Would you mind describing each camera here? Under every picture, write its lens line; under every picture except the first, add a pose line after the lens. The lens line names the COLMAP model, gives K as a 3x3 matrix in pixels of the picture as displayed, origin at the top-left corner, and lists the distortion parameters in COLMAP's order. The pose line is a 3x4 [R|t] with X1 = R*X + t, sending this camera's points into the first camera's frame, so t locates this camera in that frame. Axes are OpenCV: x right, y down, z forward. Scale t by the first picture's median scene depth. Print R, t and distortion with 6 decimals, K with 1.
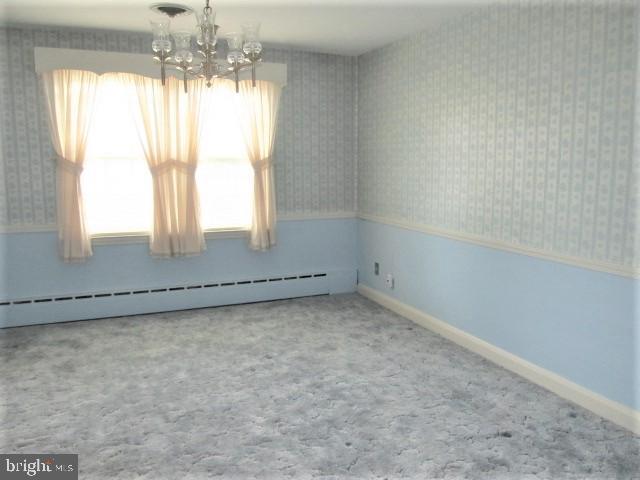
lens RADIAL K [[528.1, 0, 317.3], [0, 528.1, 242.8], [0, 0, 1]] dist [-0.068076, 0.033318]
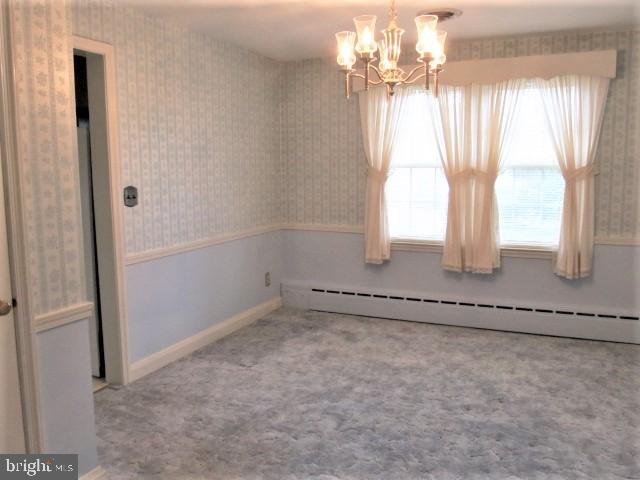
lens RADIAL K [[528.1, 0, 317.7], [0, 528.1, 235.3], [0, 0, 1]] dist [-0.068076, 0.033318]
pose [[0.678497, 0.085444, -0.729617, 0.258544], [-0.102808, 0.994482, 0.020857, -0.031803], [0.727374, 0.060859, 0.683538, 0.163626]]
